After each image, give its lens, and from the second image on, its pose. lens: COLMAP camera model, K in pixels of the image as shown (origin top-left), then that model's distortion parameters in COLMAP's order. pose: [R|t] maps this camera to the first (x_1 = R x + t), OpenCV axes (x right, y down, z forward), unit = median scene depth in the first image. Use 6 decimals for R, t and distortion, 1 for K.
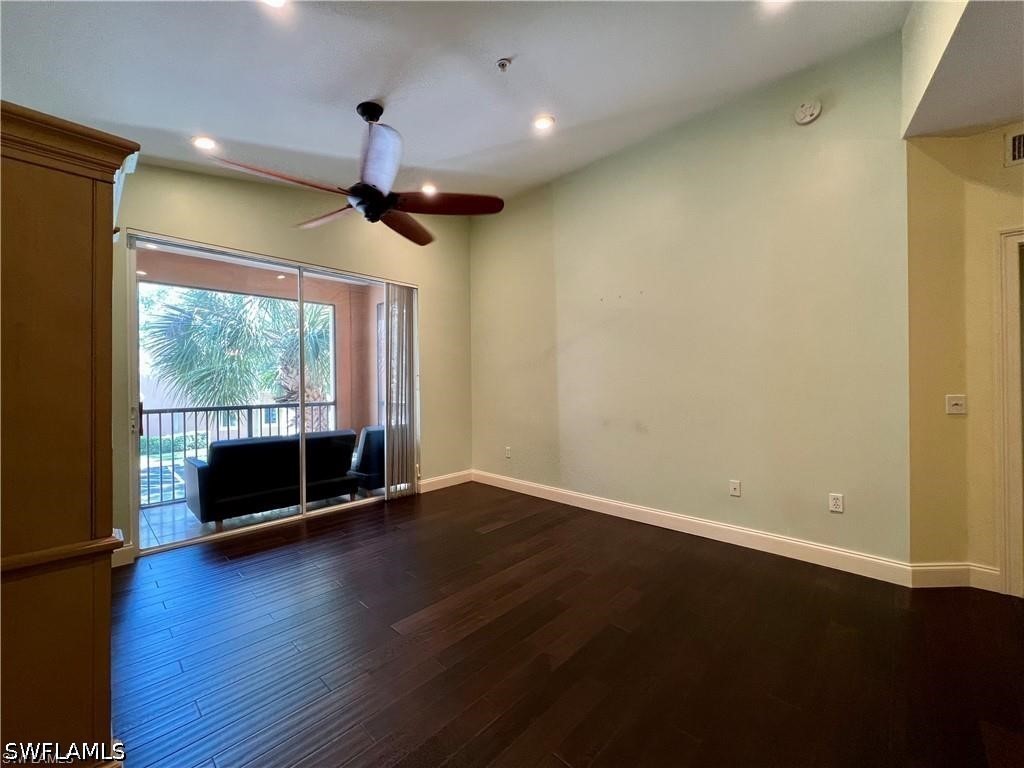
lens RADIAL K [[410.2, 0, 513.7], [0, 410.2, 382.4], [0, 0, 1]] dist [-0.001033, -0.000133]
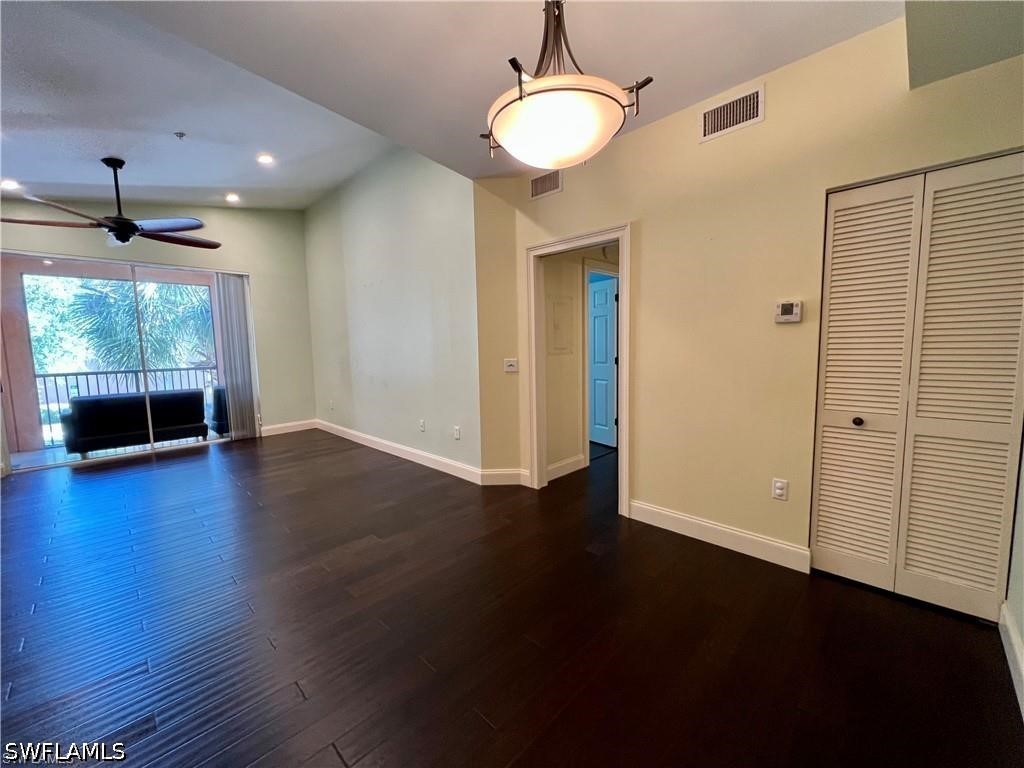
lens RADIAL K [[410.2, 0, 513.7], [0, 410.2, 382.4], [0, 0, 1]] dist [-0.001033, -0.000133]
pose [[0.999810, -0.008394, -0.017601, 0.902805], [0.010001, 0.995586, 0.093324, -0.018991], [0.016740, -0.093483, 0.995480, -0.394623]]
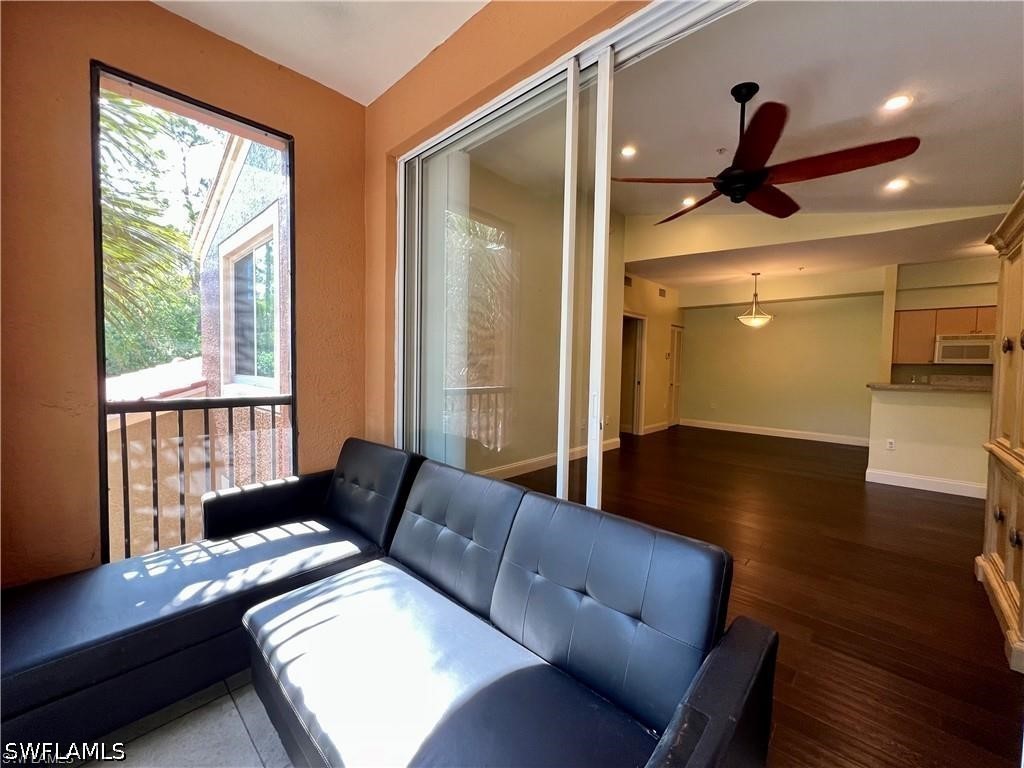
lens RADIAL K [[406.4, 0, 512.0], [0, 406.4, 384.0], [0, 0, 1]] dist [-0.000781, 0.000055]
pose [[-0.013797, -0.034092, 0.999323, -1.187549], [-0.015110, 0.999312, 0.033883, 0.037414], [-0.999791, -0.014633, -0.014302, 1.371640]]
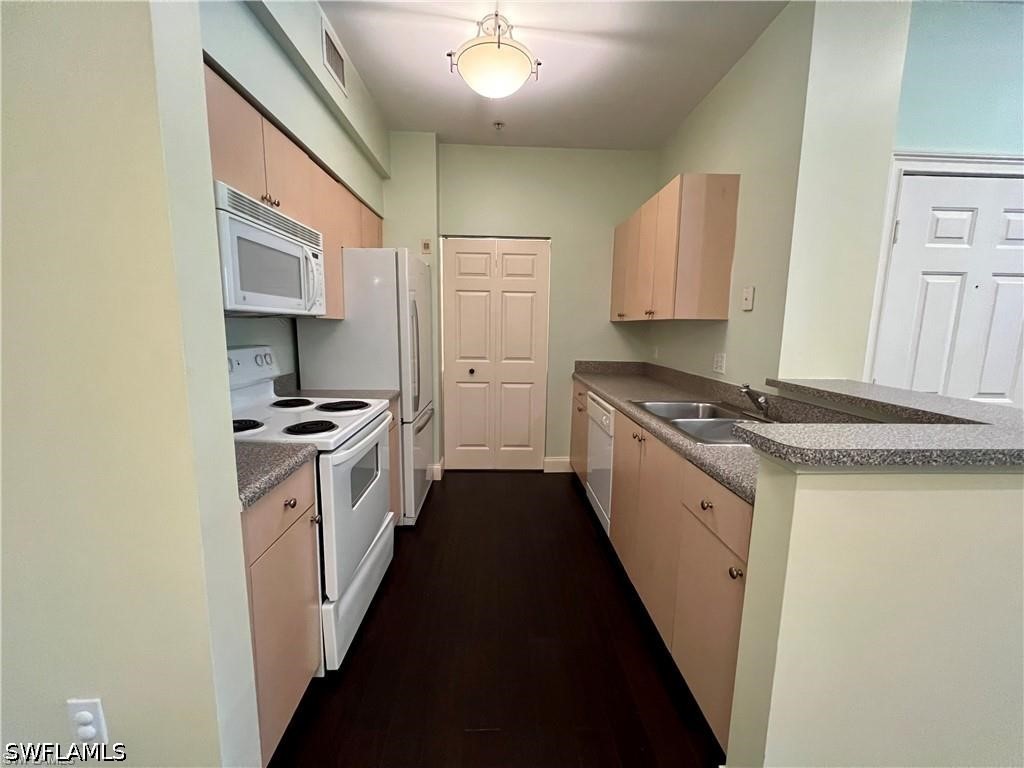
lens RADIAL K [[410.2, 0, 513.7], [0, 410.2, 382.4], [0, 0, 1]] dist [-0.001033, -0.000133]
pose [[-0.690838, 0.100748, -0.715956, 0.780275], [-0.011723, 0.988553, 0.150419, -0.016687], [0.722914, 0.112308, -0.681749, -0.084105]]
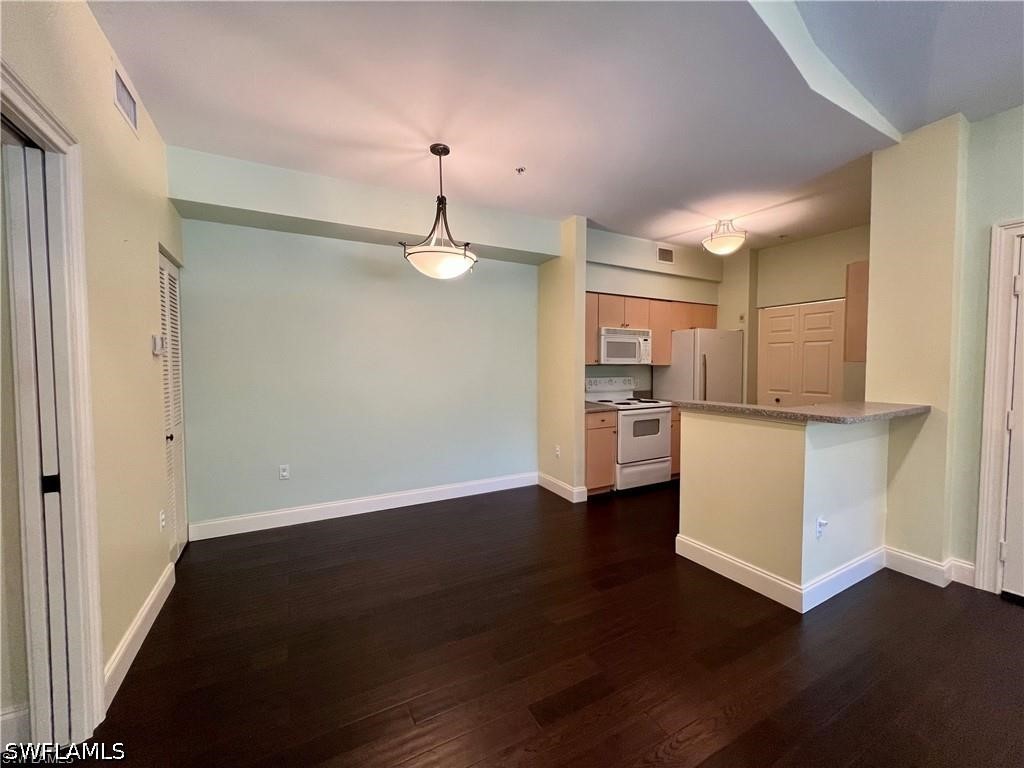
lens RADIAL K [[410.2, 0, 513.7], [0, 410.2, 382.4], [0, 0, 1]] dist [-0.001033, -0.000133]
pose [[-0.953995, -0.000347, 0.299821, 0.530806], [0.013595, 0.998921, 0.044414, -0.026707], [-0.299513, 0.046447, -0.952961, 0.877285]]
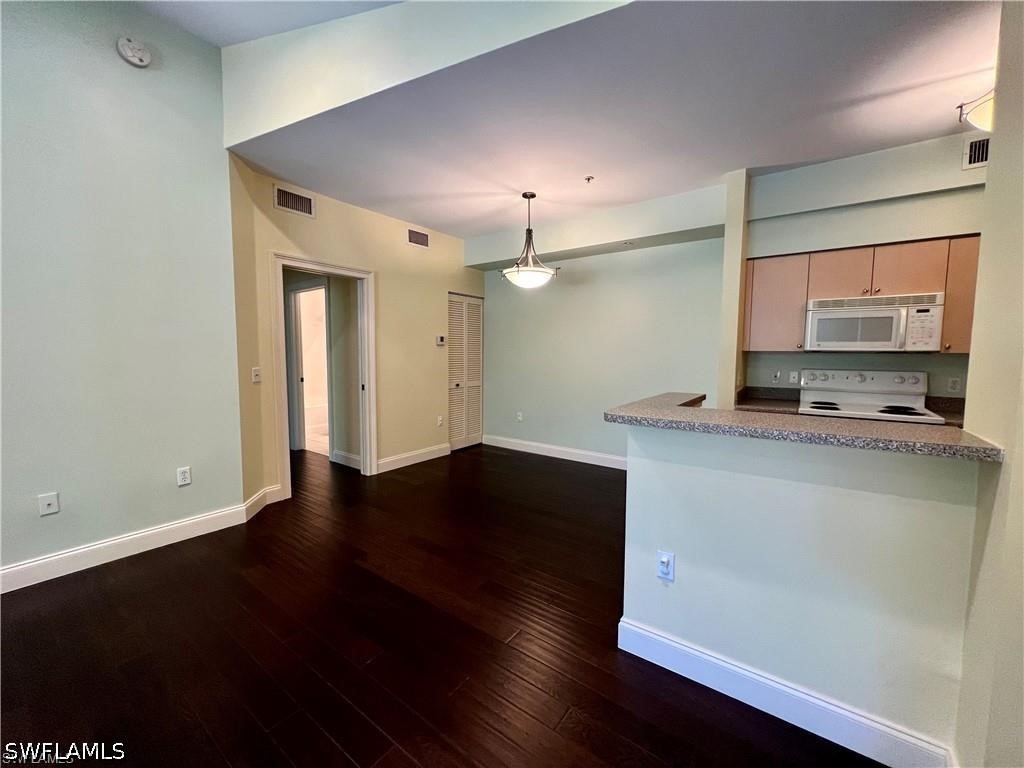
lens RADIAL K [[410.2, 0, 513.7], [0, 410.2, 382.4], [0, 0, 1]] dist [-0.001033, -0.000133]
pose [[-0.136075, -0.060585, 0.988844, -0.285715], [-0.001932, 0.998143, 0.060889, -0.003383], [-0.990697, 0.006375, -0.135940, 0.285635]]
